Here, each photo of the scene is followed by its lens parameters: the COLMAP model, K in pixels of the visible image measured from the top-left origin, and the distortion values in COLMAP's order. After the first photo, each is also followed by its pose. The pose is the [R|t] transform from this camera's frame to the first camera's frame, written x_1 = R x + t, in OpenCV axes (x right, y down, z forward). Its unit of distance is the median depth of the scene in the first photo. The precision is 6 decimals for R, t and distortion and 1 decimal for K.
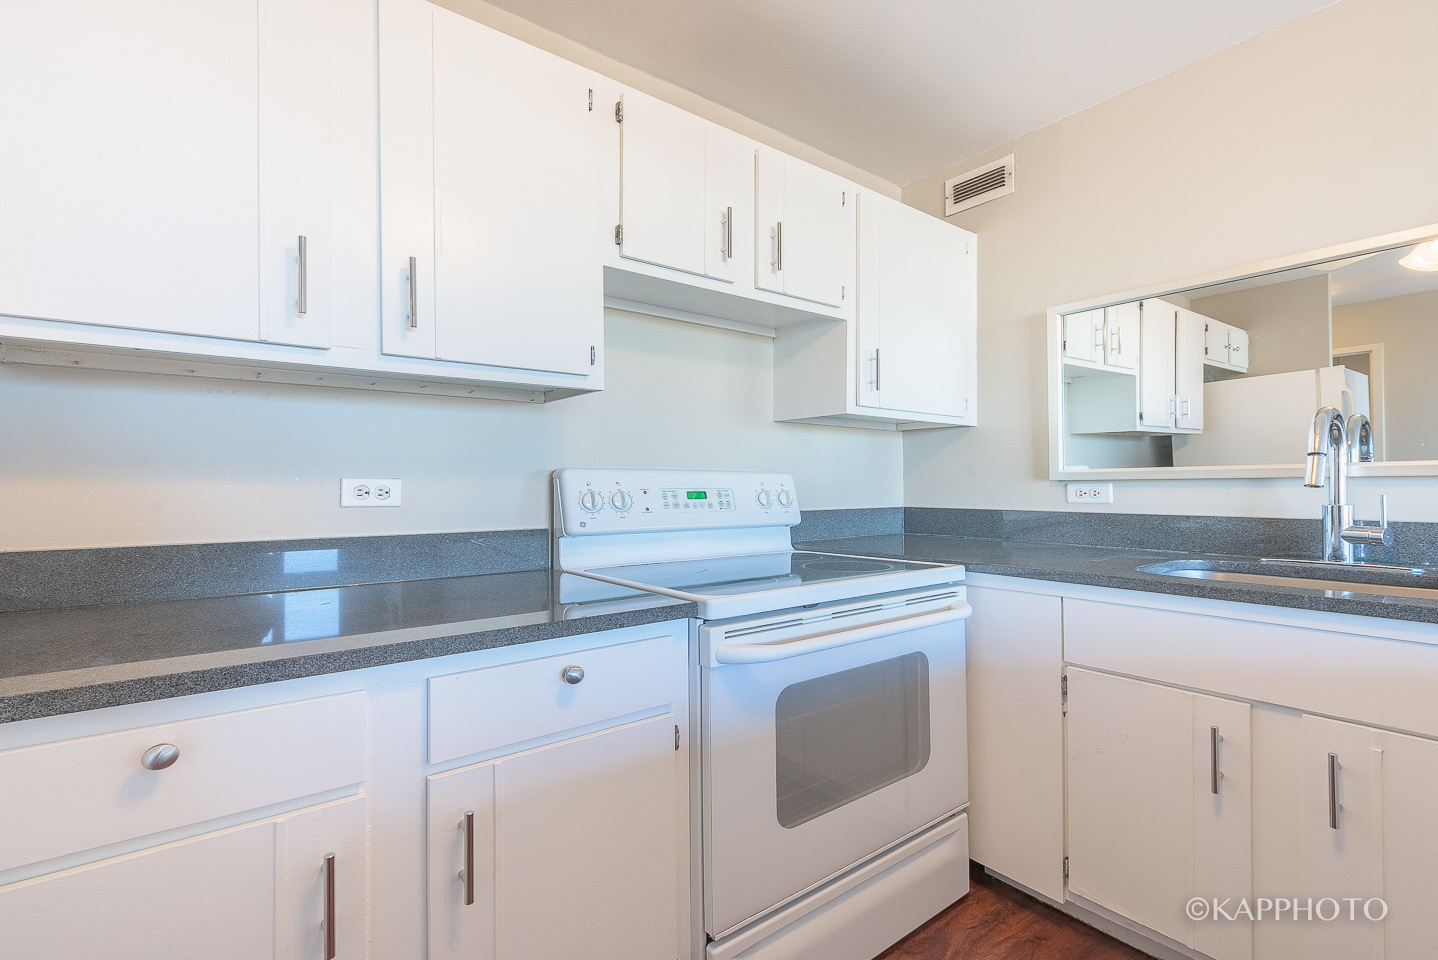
lens RADIAL K [[662.5, 0, 665.9], [0, 662.5, 477.6], [0, 0, 1]] dist [0.006459, -0.000806]
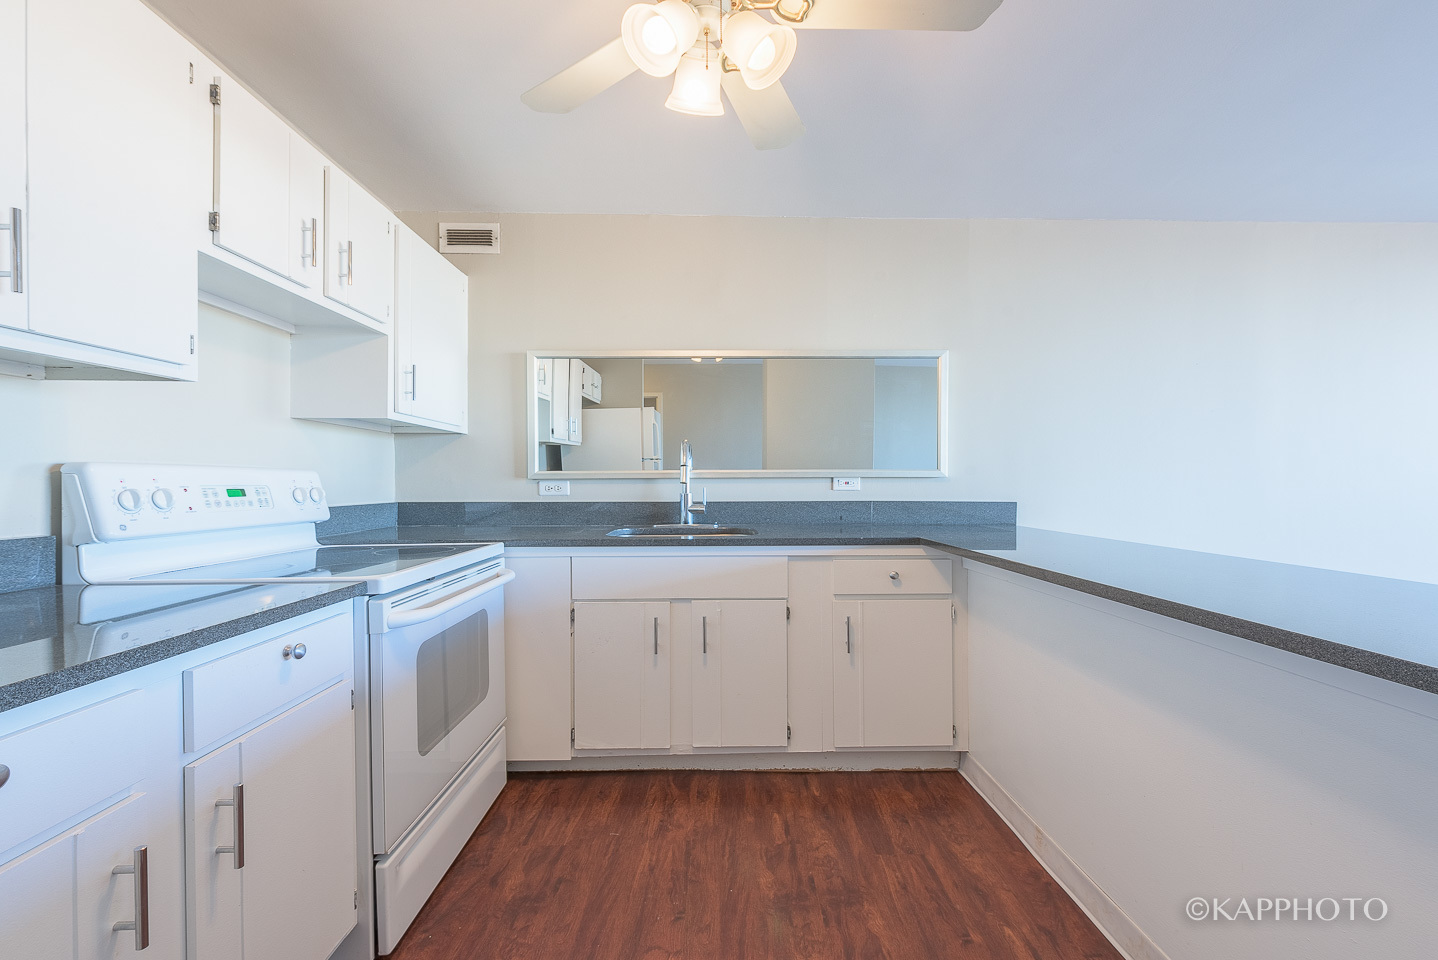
lens RADIAL K [[686.7, 0, 683.0], [0, 686.7, 469.2], [0, 0, 1]] dist [0.001072, -0.001050]
pose [[0.624555, 0.015594, 0.780825, -0.348969], [-0.009383, 0.999878, -0.012463, -0.001052], [-0.780924, 0.000458, 0.624626, -0.127101]]
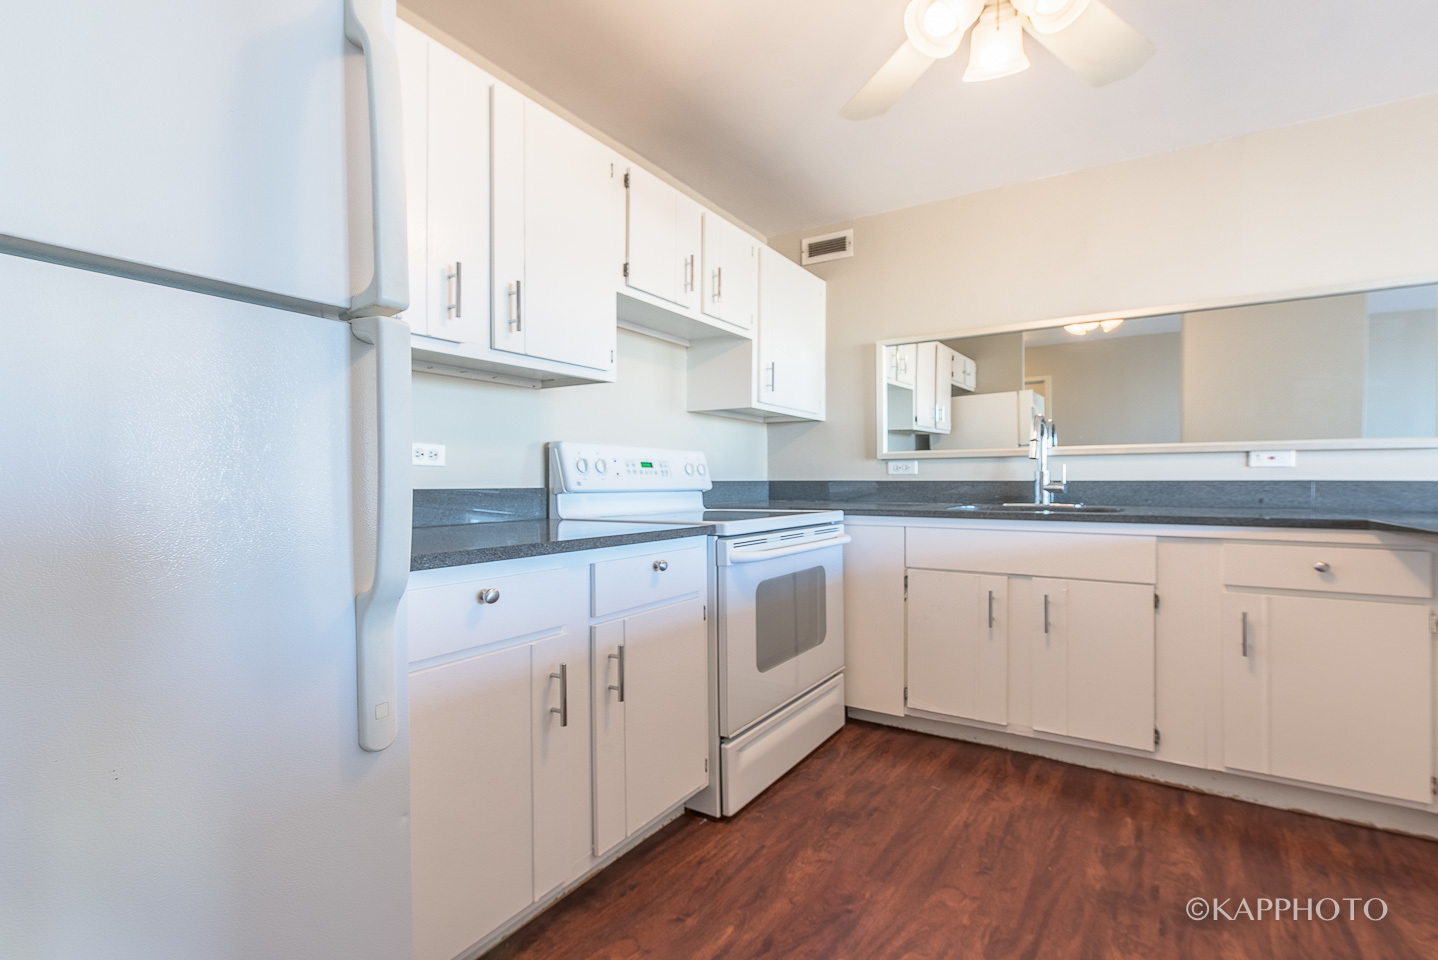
lens RADIAL K [[640.5, 0, 650.9], [0, 640.5, 466.9], [0, 0, 1]] dist [-0.001575, -0.000043]
pose [[0.962152, 0.015617, 0.272064, -0.313451], [-0.014882, 0.999878, -0.004764, 0.039615], [-0.272105, 0.000535, 0.962267, -0.240805]]
